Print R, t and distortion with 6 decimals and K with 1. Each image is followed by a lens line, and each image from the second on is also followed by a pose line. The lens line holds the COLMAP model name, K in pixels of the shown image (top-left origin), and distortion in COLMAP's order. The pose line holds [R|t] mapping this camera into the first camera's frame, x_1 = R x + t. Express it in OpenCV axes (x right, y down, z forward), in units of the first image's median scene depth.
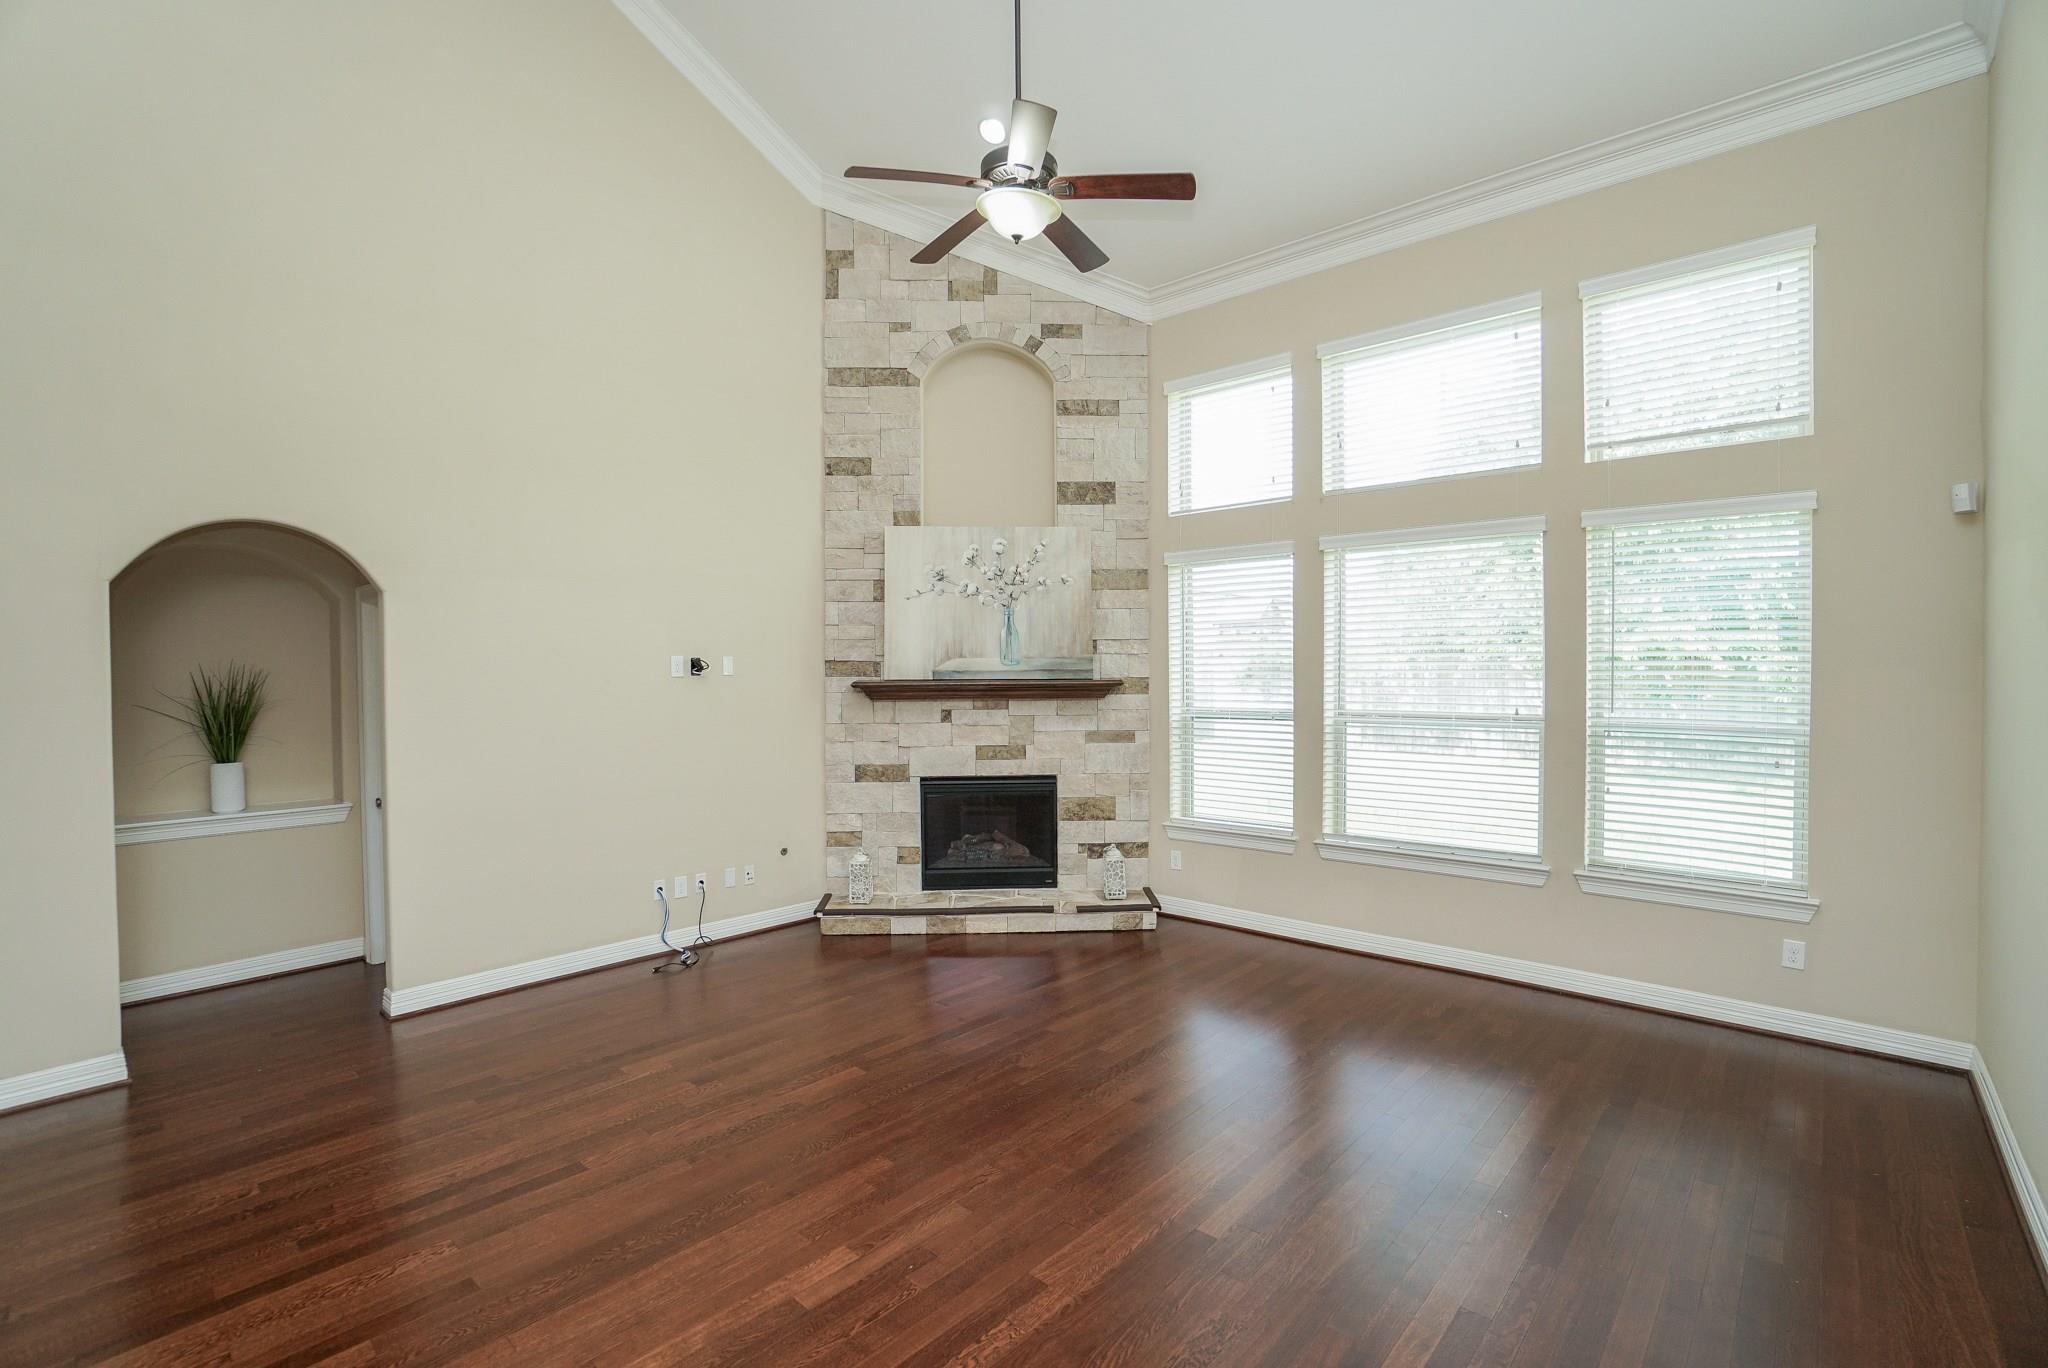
lens RADIAL K [[920.5, 0, 1015.8], [0, 920.5, 688.9], [0, 0, 1]] dist [-0.063810, 0.024230]
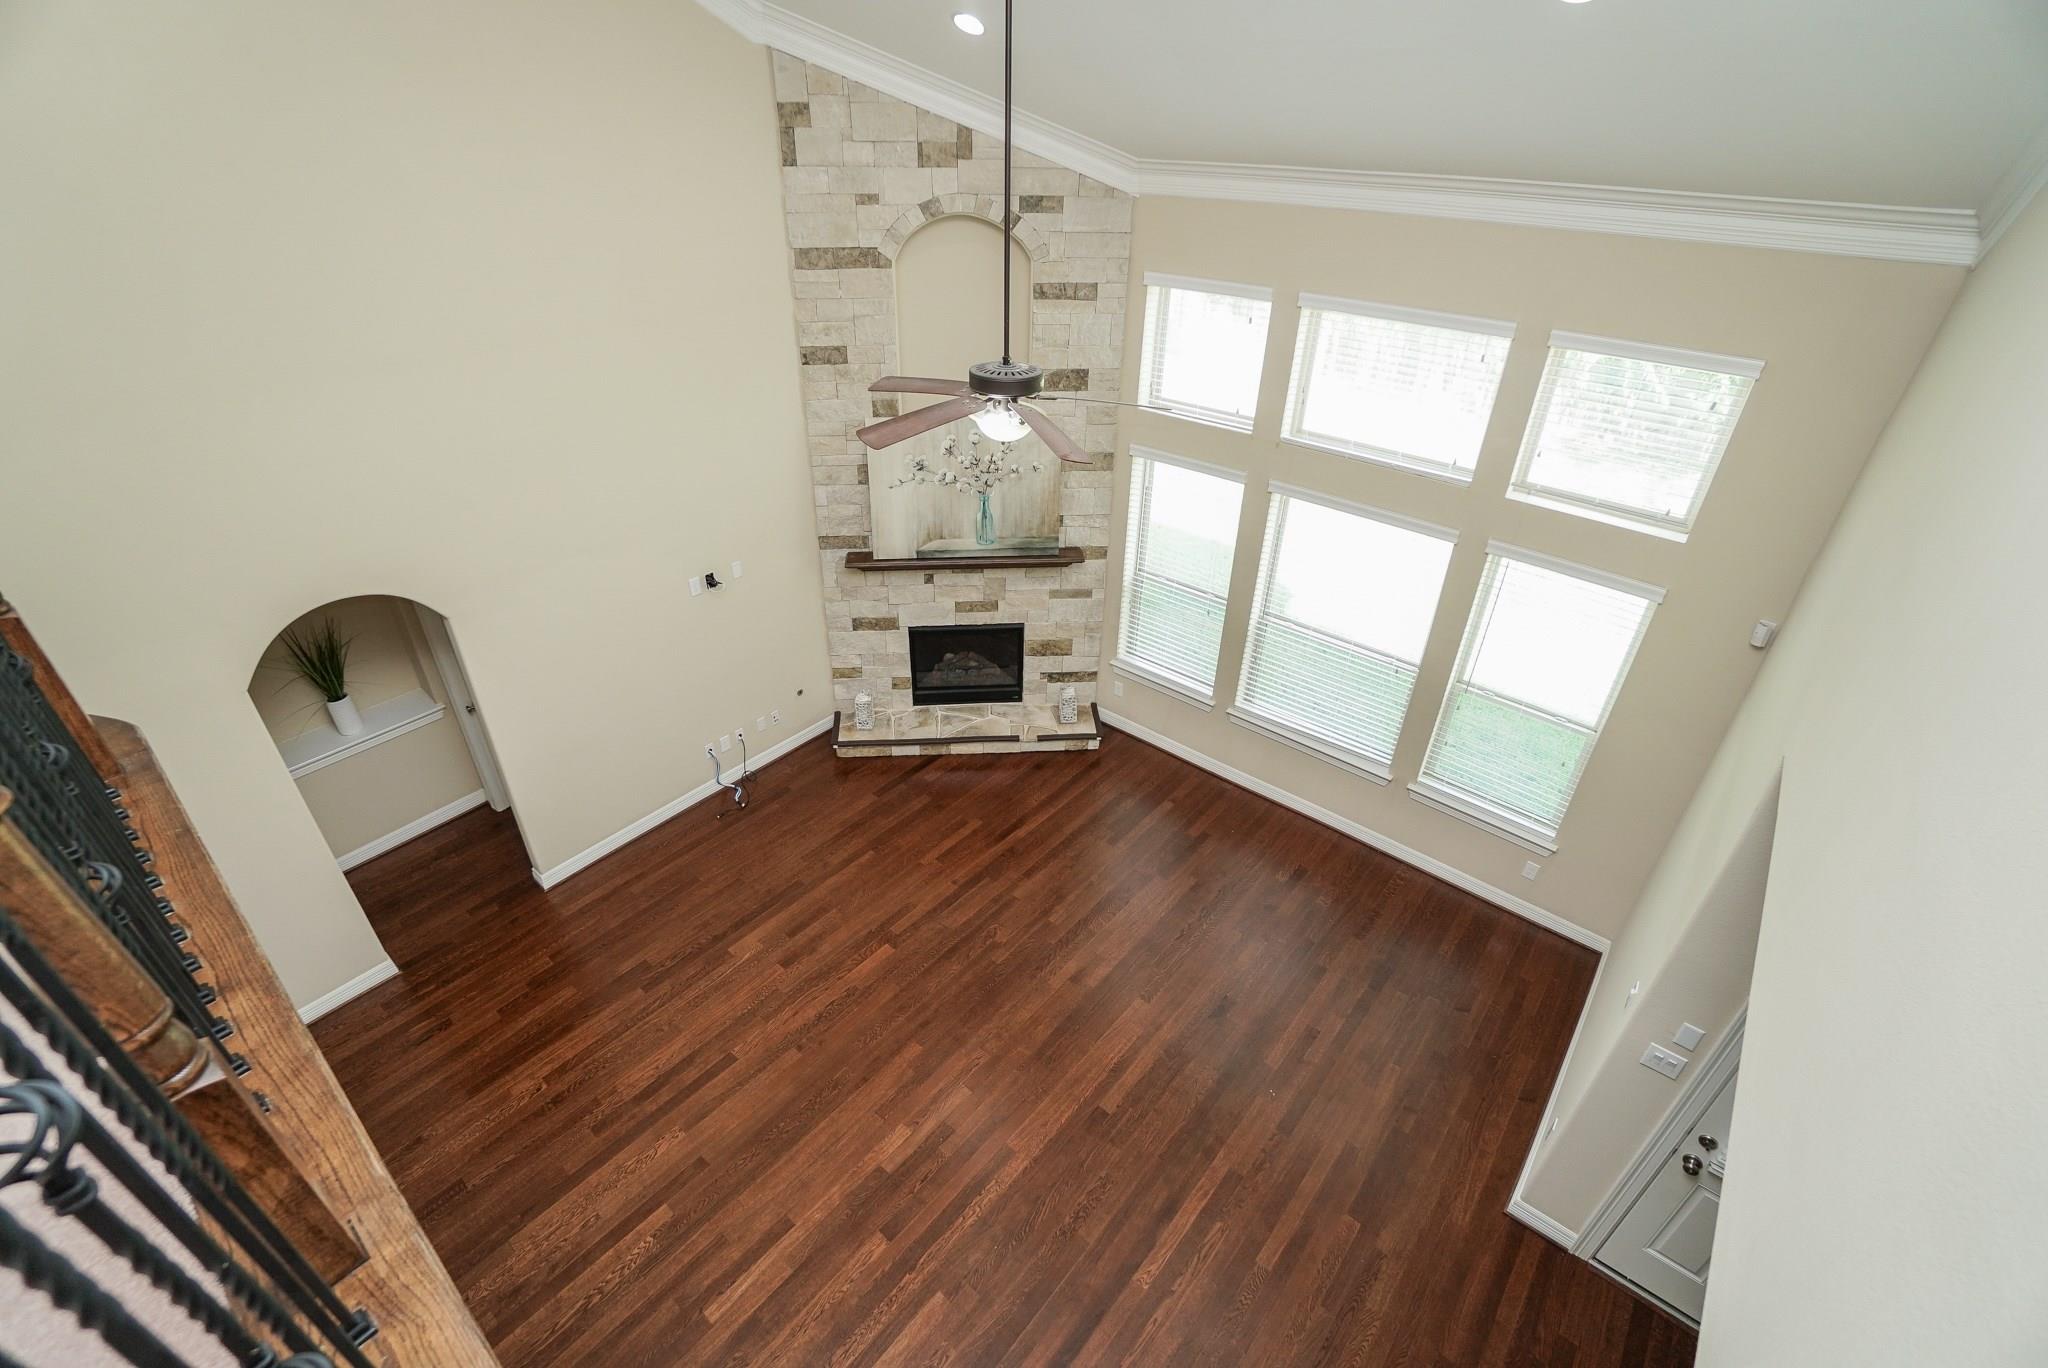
lens RADIAL K [[904.0, 0, 1010.9], [0, 904.0, 681.4], [0, 0, 1]] dist [-0.046594, 0.000173]
pose [[0.999282, -0.002631, 0.037809, -0.016708], [-0.017304, 0.855877, 0.516890, -0.448780], [-0.033719, -0.517173, 0.855216, -0.031701]]
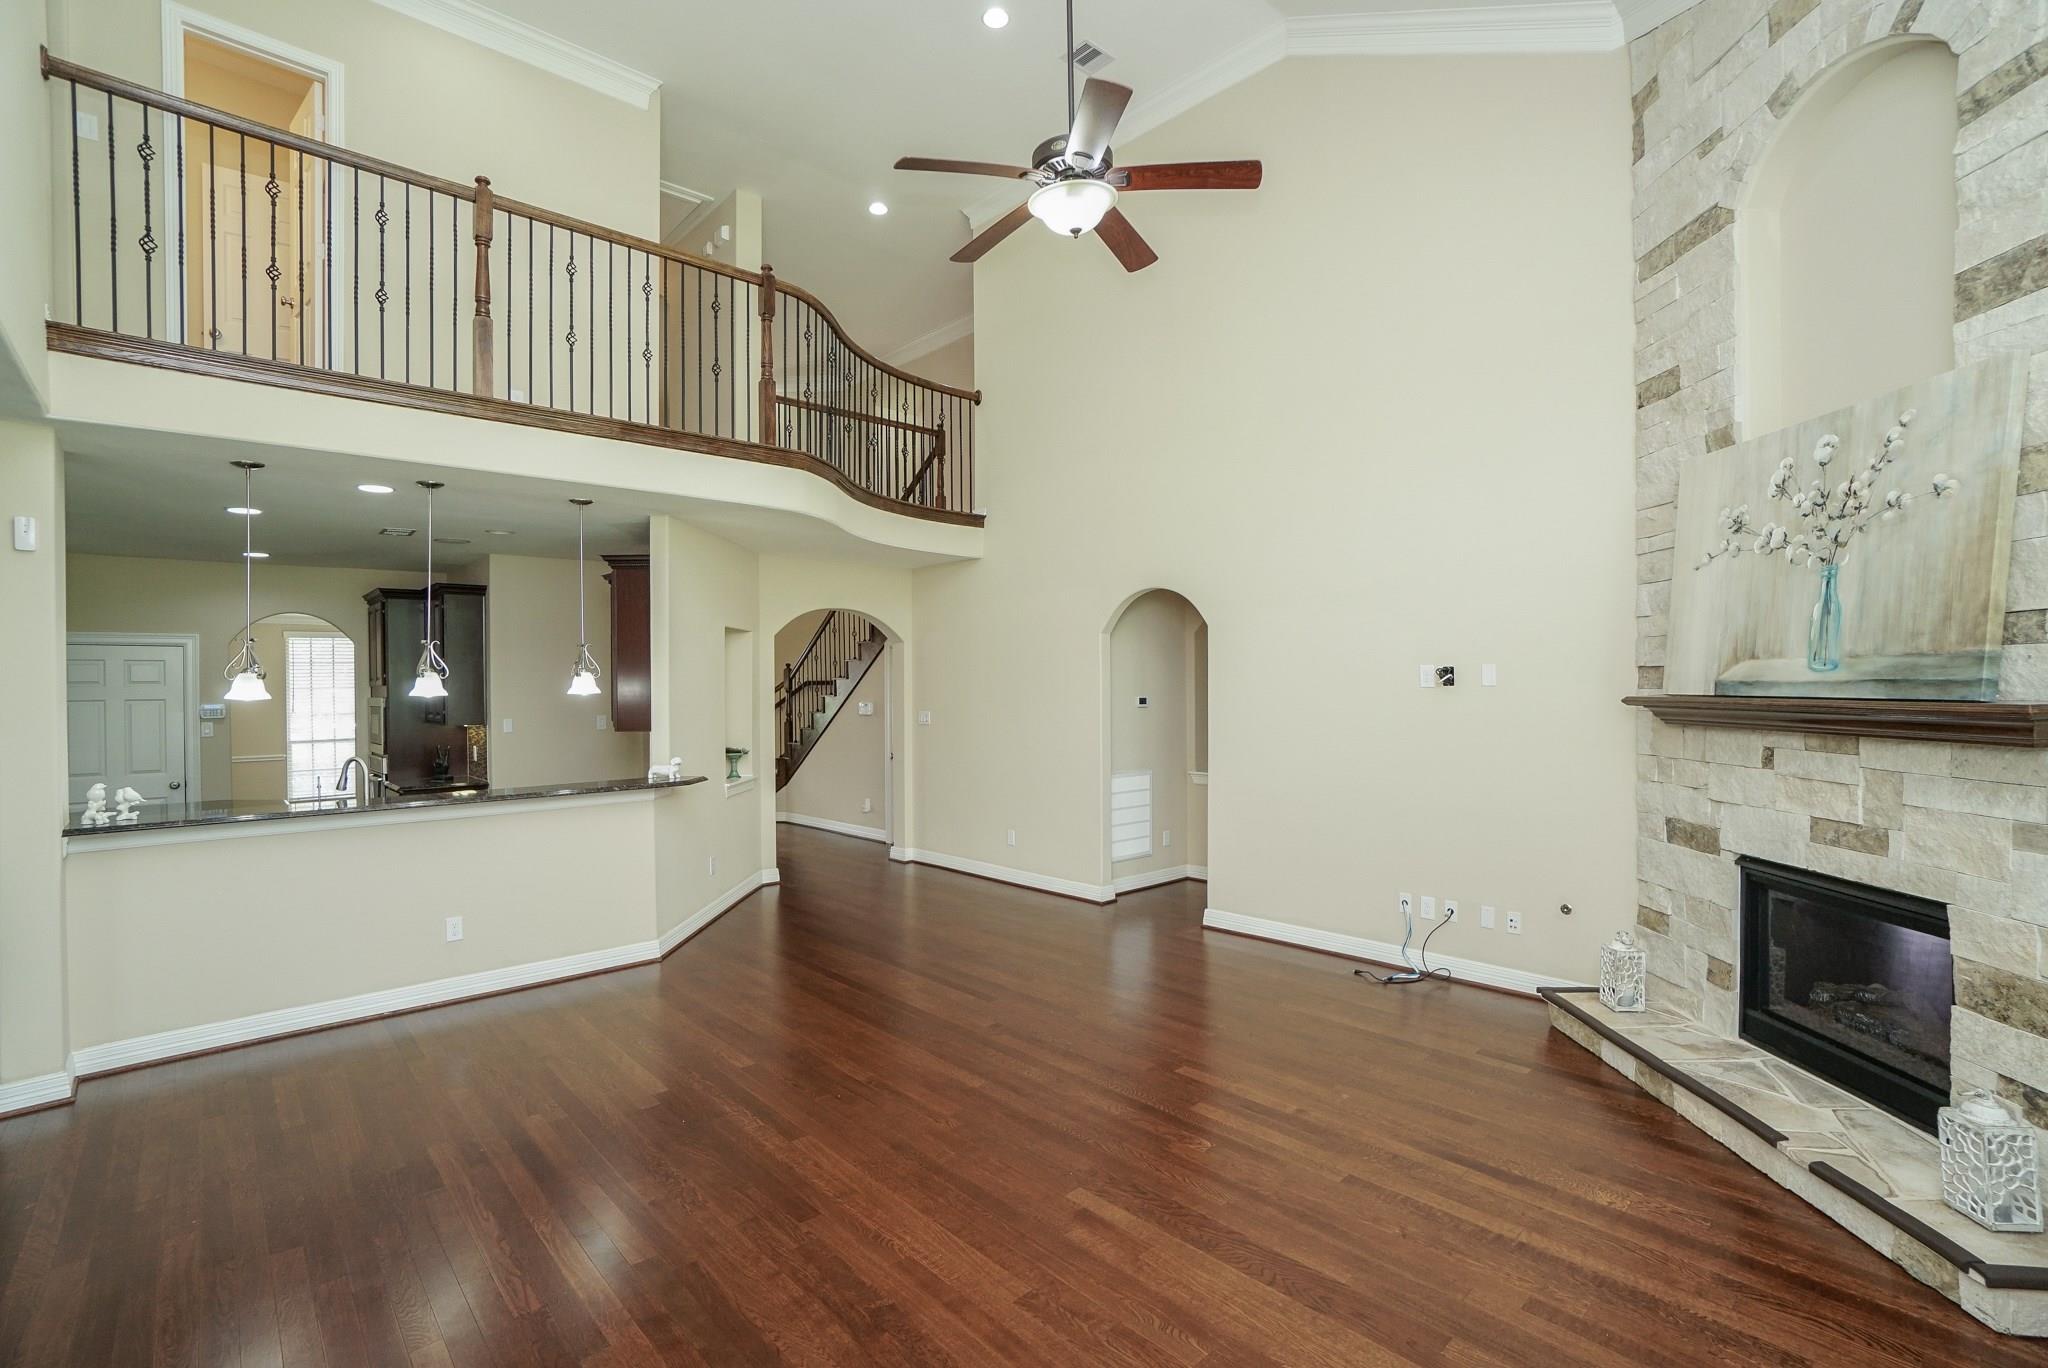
lens RADIAL K [[920.5, 0, 1015.8], [0, 920.5, 688.9], [0, 0, 1]] dist [-0.063810, 0.024230]
pose [[-0.080758, 0.012320, -0.996658, 0.537031], [-0.010572, 0.999857, 0.013216, -0.017272], [0.996678, 0.011604, -0.080617, 0.569894]]
